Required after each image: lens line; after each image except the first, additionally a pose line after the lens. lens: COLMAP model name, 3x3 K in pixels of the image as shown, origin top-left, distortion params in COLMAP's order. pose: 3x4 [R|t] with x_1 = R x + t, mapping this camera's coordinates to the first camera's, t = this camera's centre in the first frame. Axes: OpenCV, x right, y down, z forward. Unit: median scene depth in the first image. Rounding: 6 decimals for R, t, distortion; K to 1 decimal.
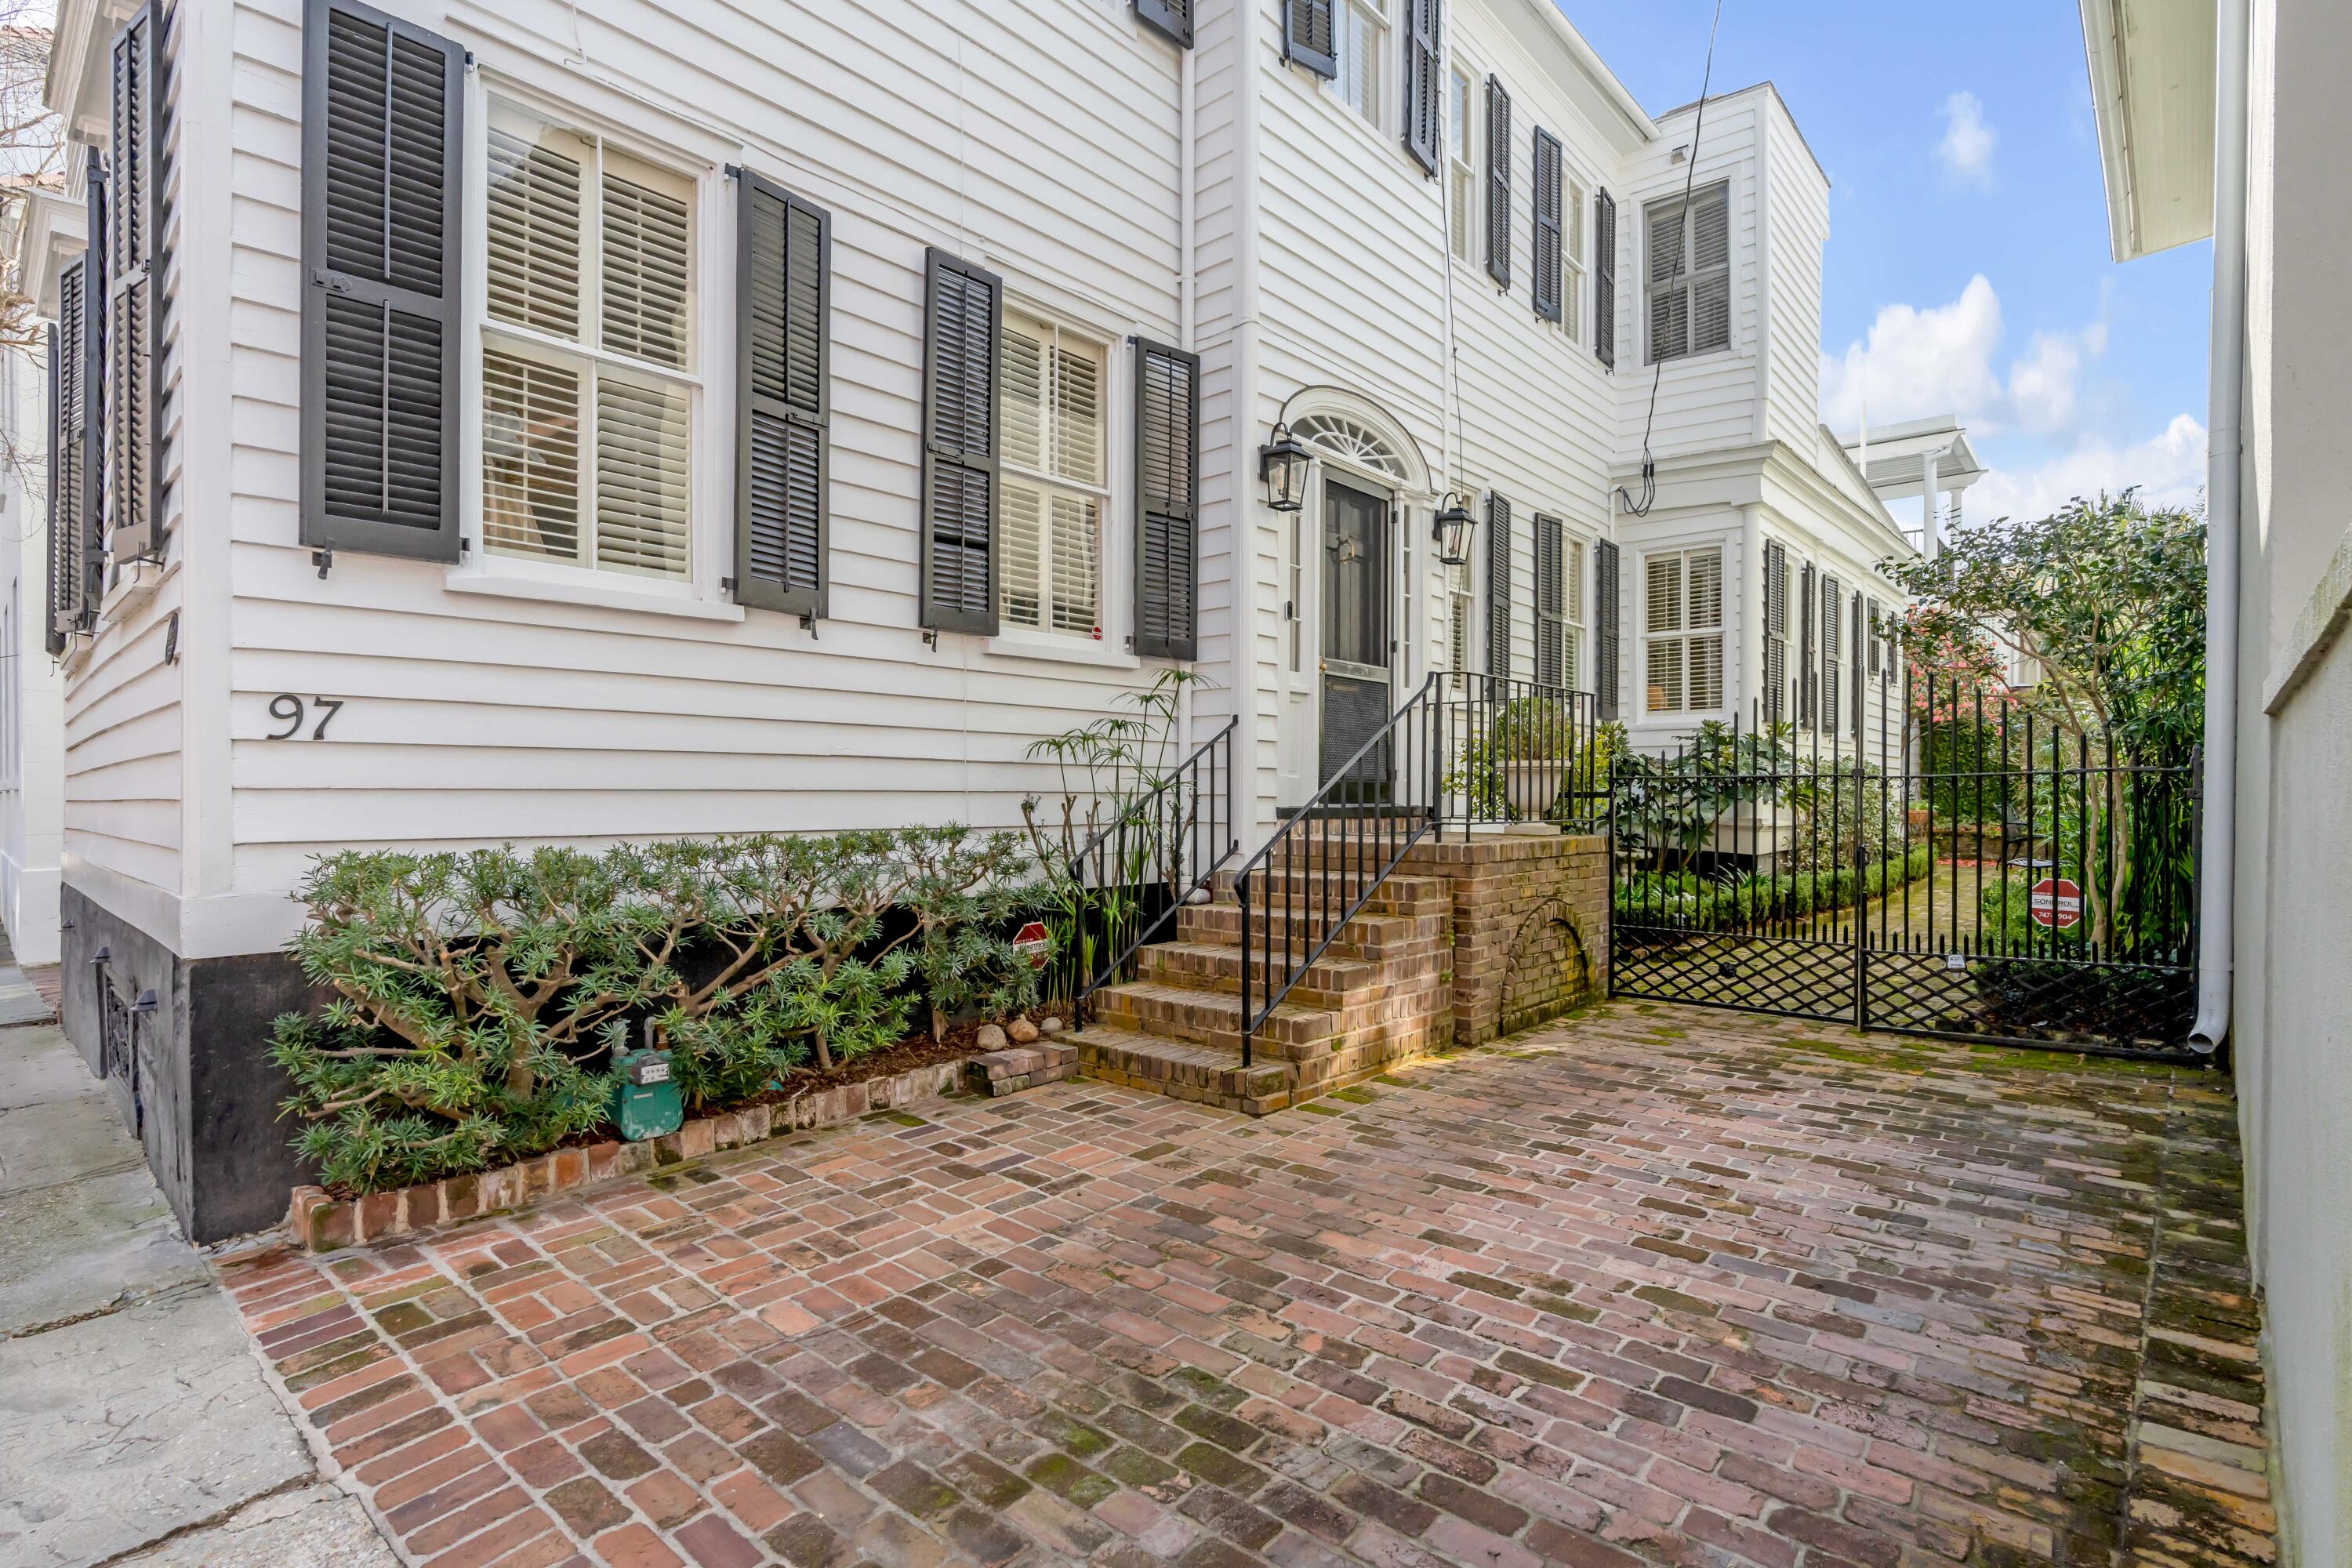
lens RADIAL K [[1128.3, 0, 1236.0], [0, 1128.3, 810.7], [0, 0, 1]] dist [-0.006942, 0.001159]
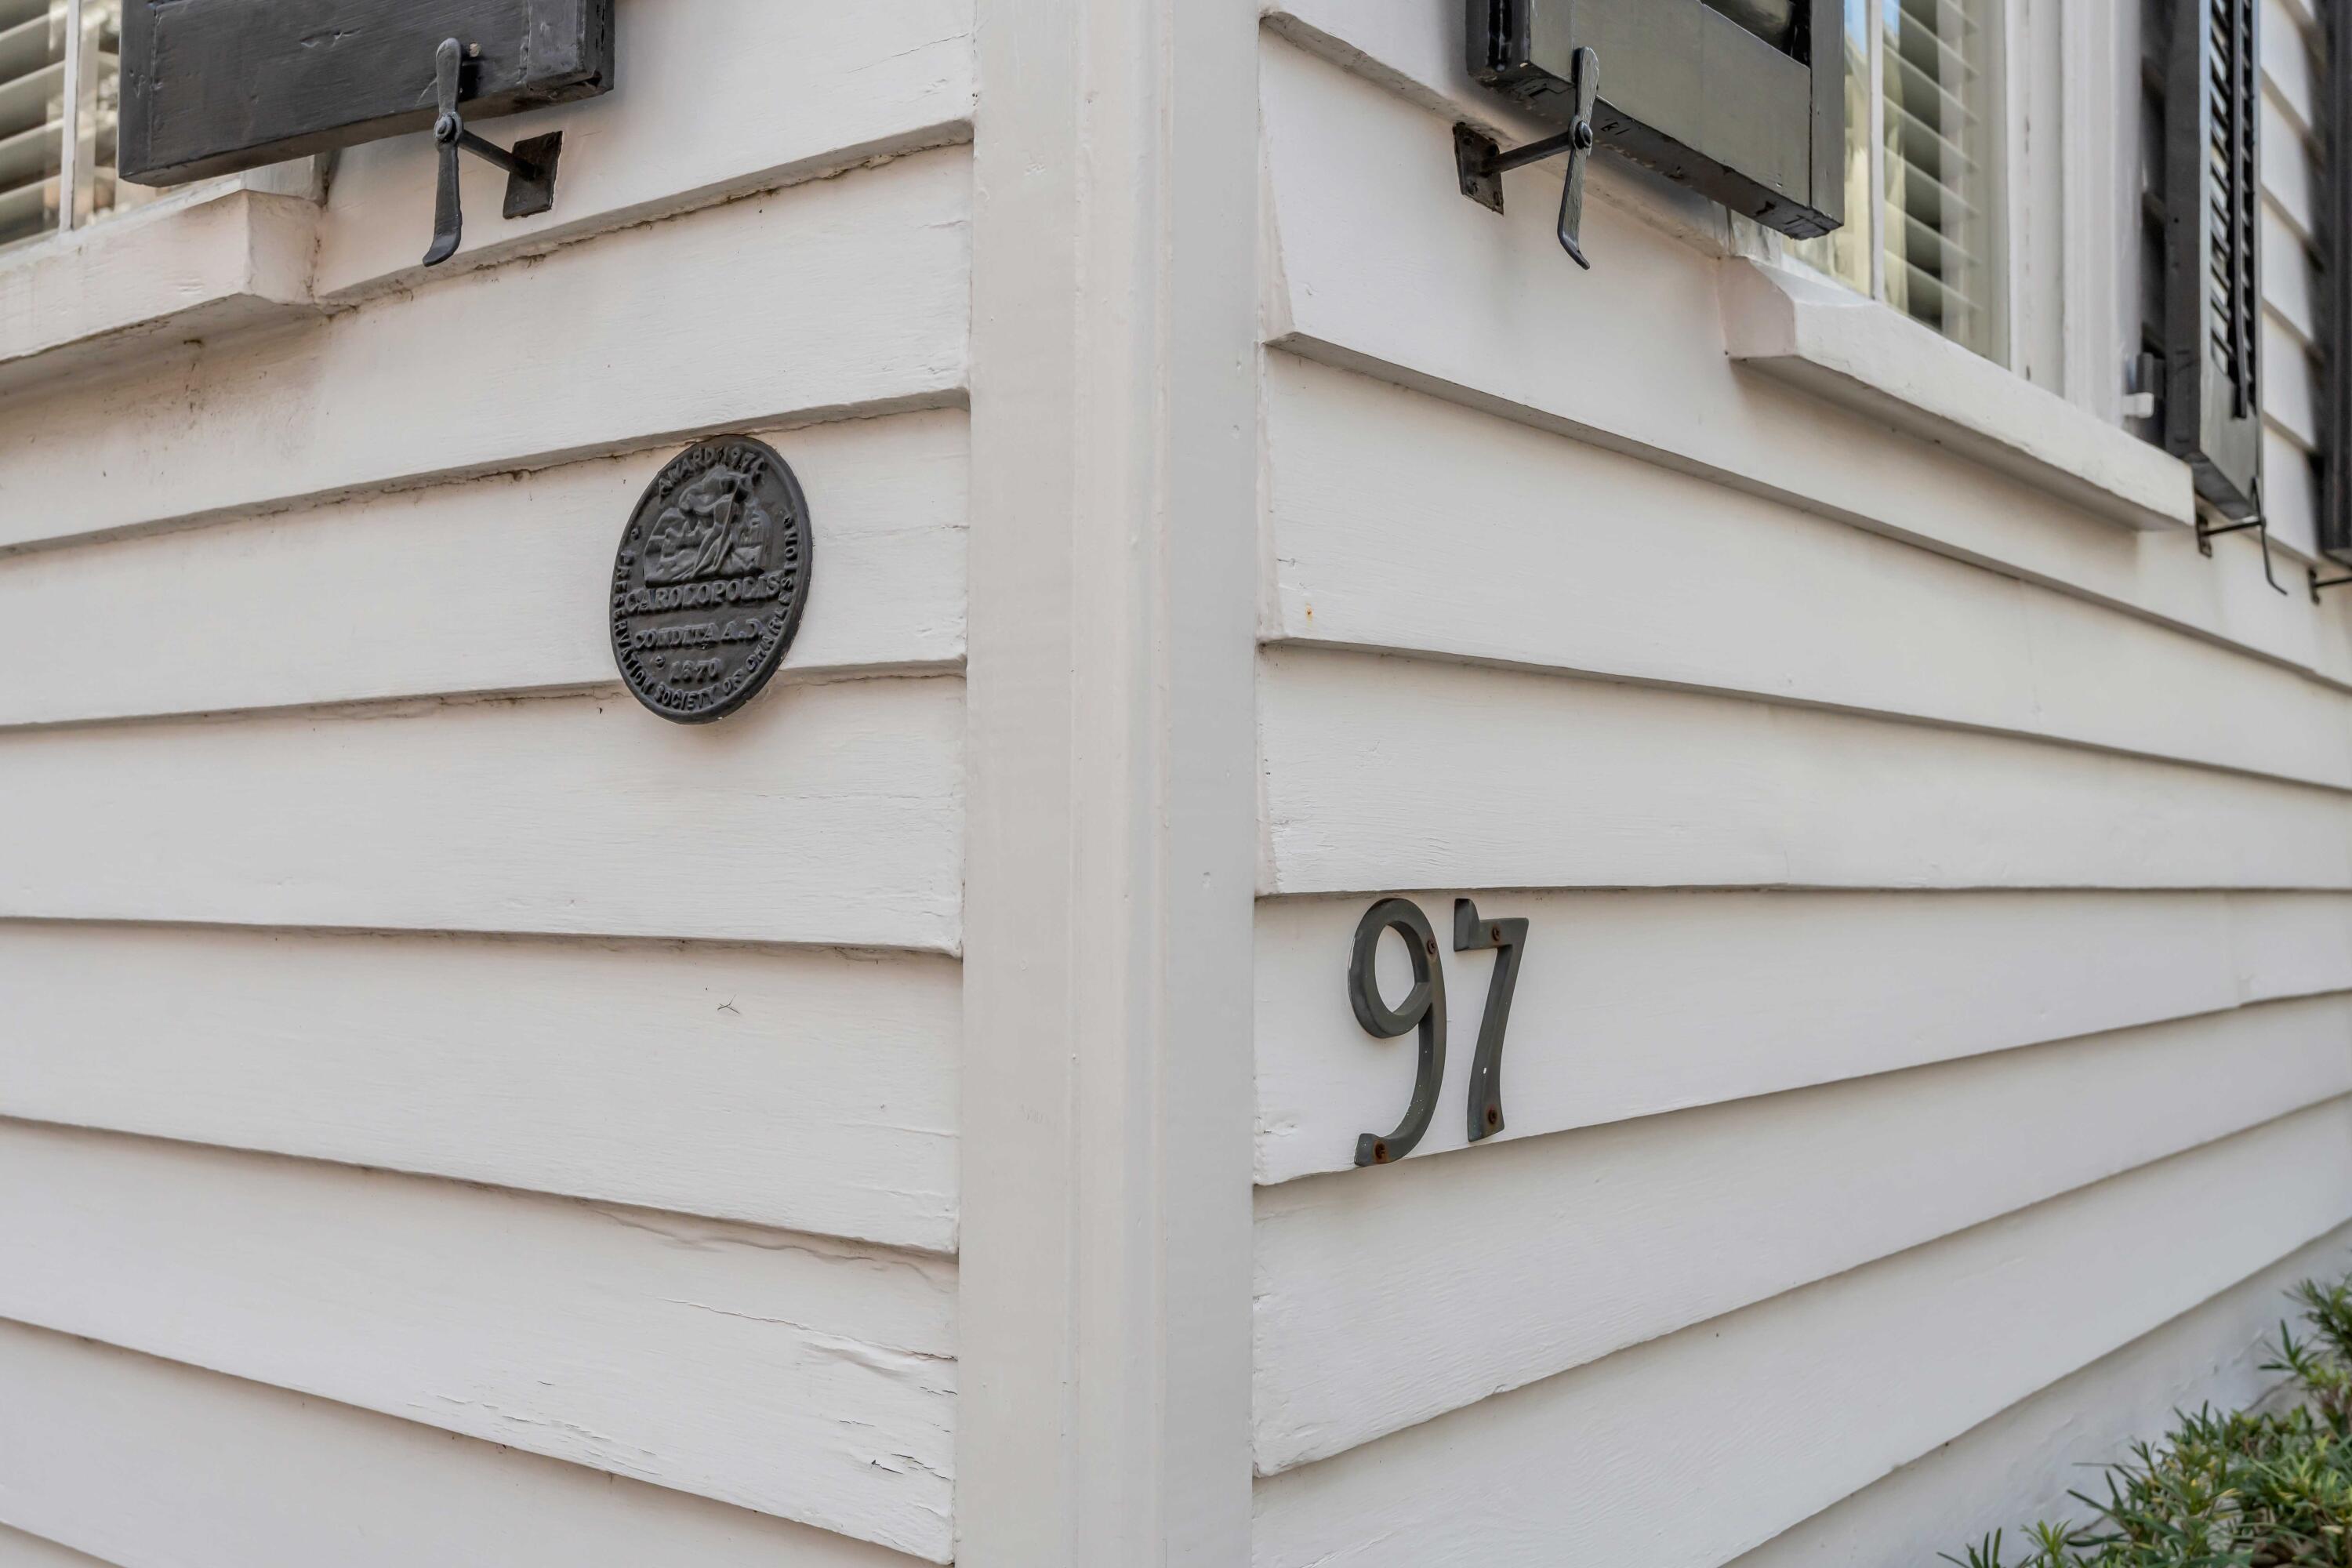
lens RADIAL K [[2304.6, 0, 1178.8], [0, 2304.6, 834.9], [0, 0, 1]] dist [0.009510, -0.010566]
pose [[0.999167, 0.006037, 0.040350, -0.602423], [-0.004559, 0.999319, -0.036619, -0.067267], [-0.040543, 0.036404, 0.998514, 0.430732]]
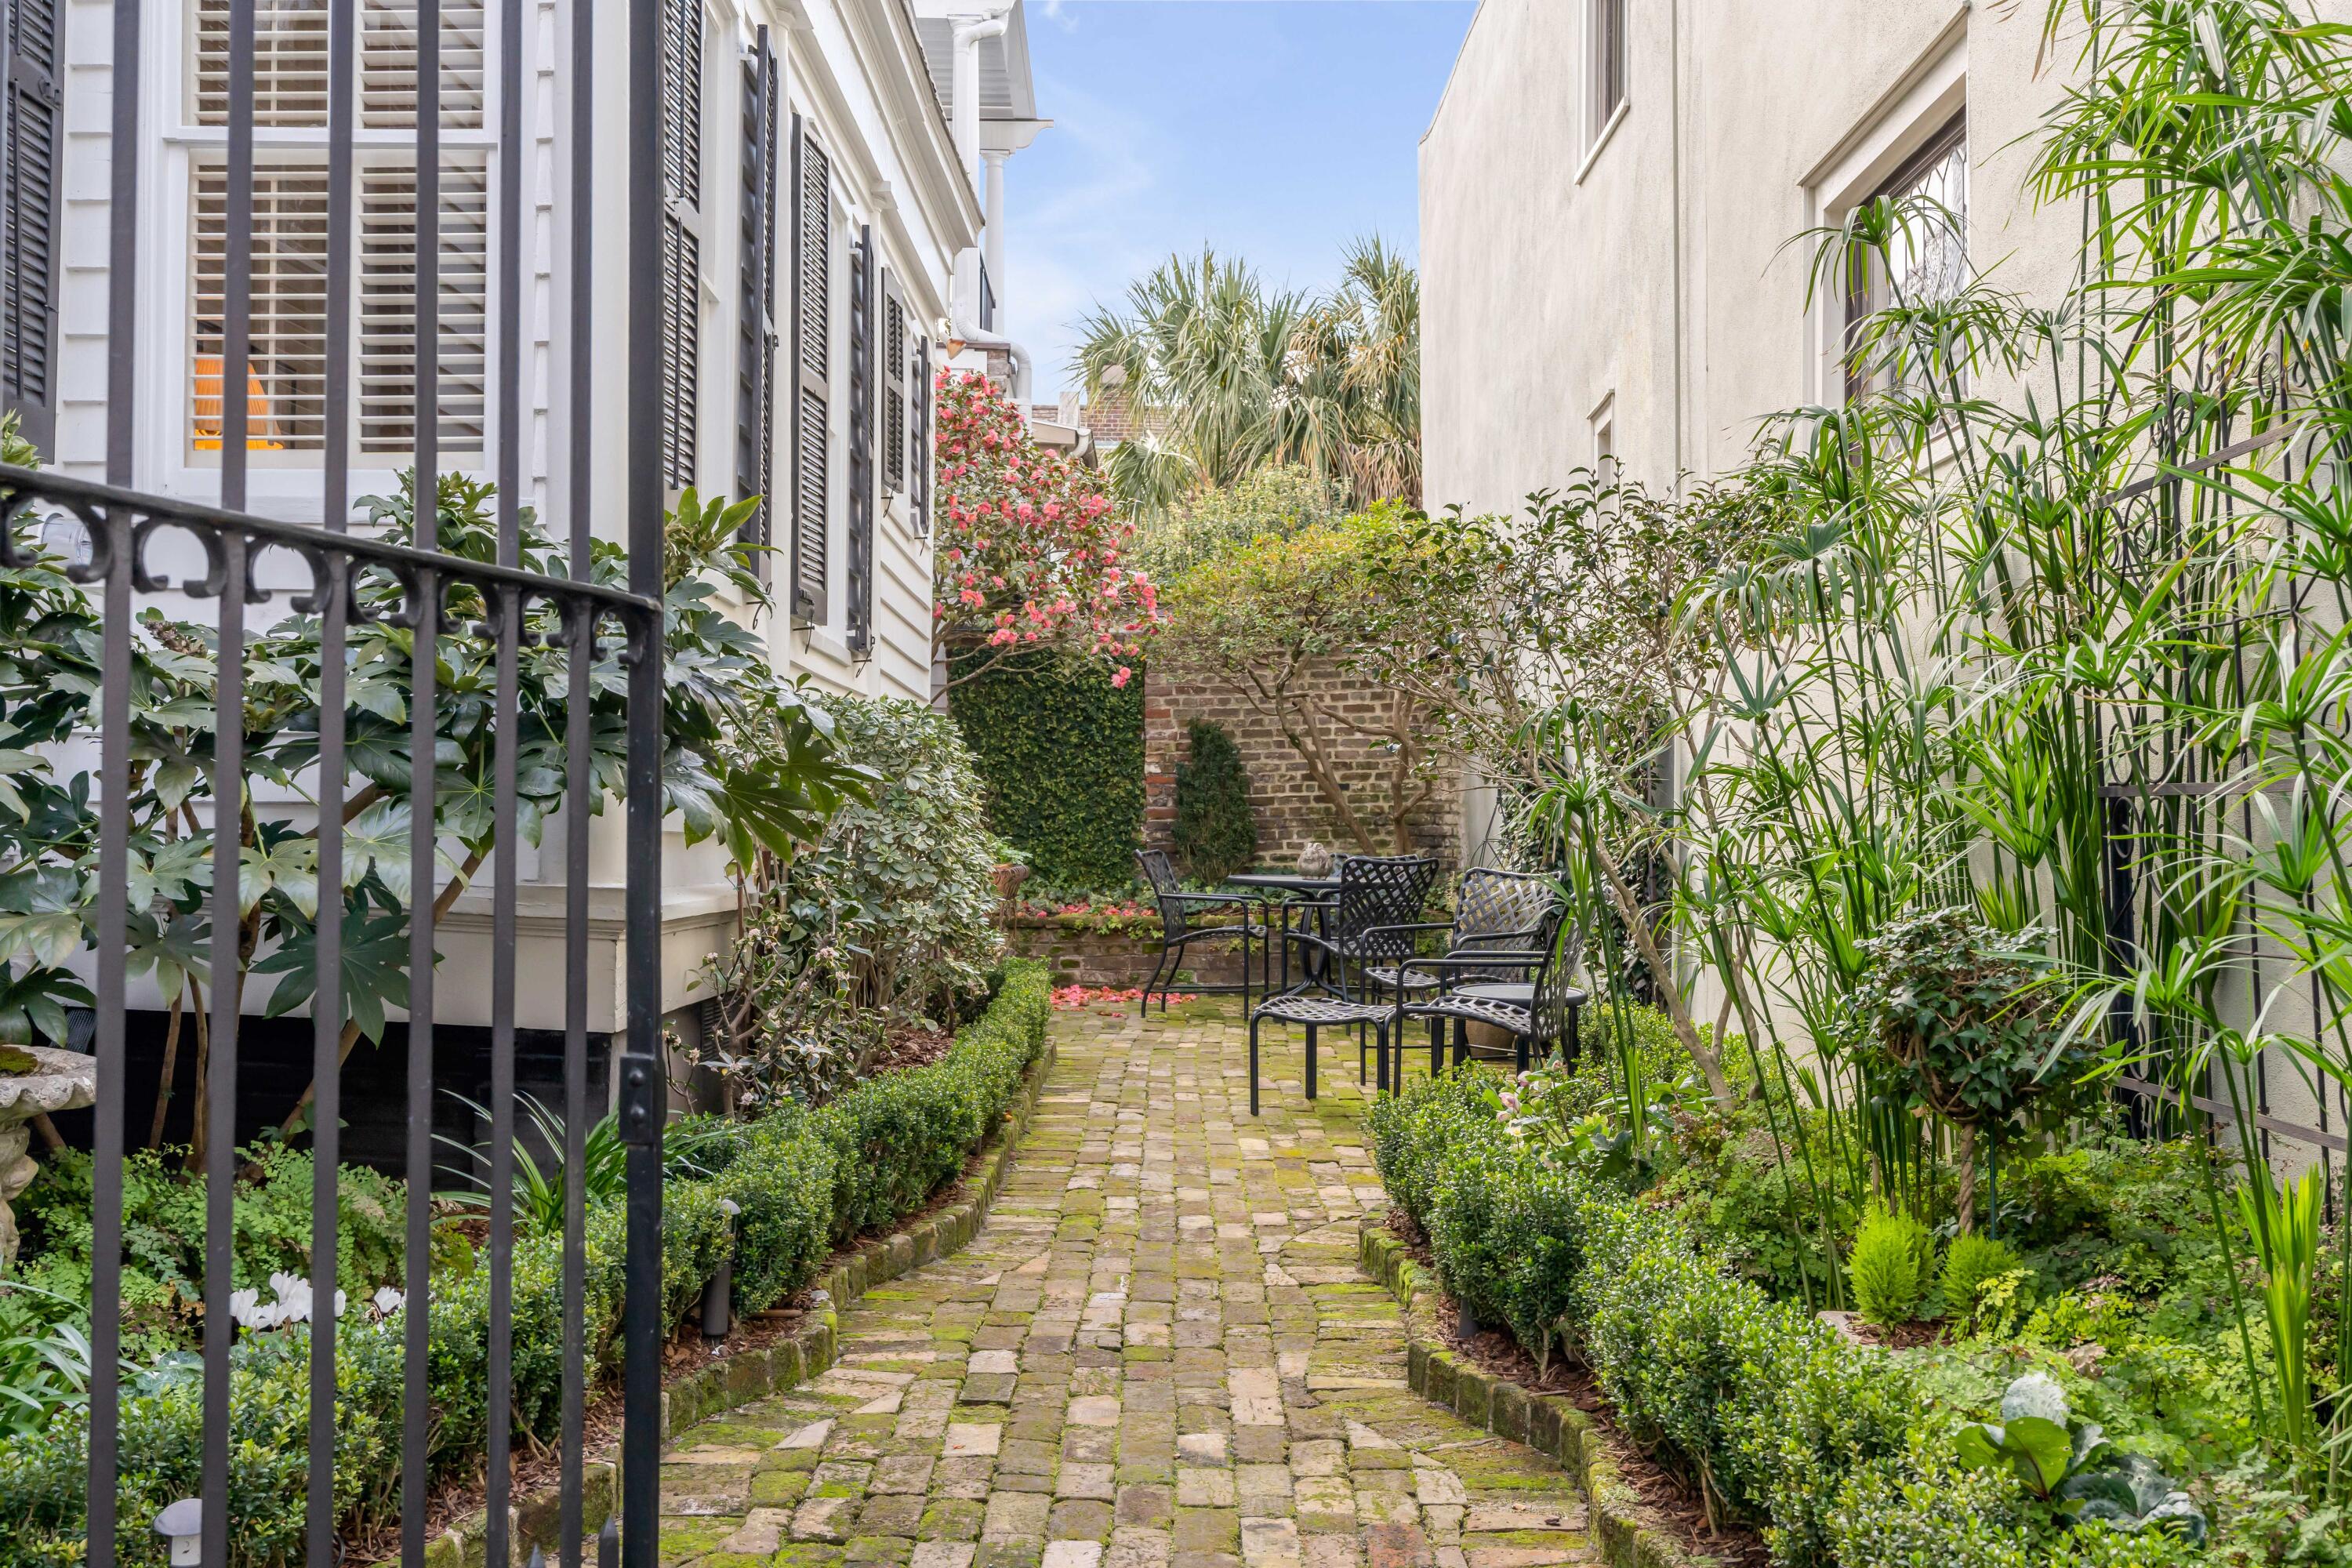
lens RADIAL K [[2229.9, 0, 1176.0], [0, 2229.9, 784.0], [0, 0, 1]] dist [-0.007709, -0.008962]
pose [[0.758418, 0.026794, 0.651218, 0.472243], [0.000137, 0.999148, -0.041269, 0.009177], [-0.651769, 0.031389, 0.757768, 1.092443]]
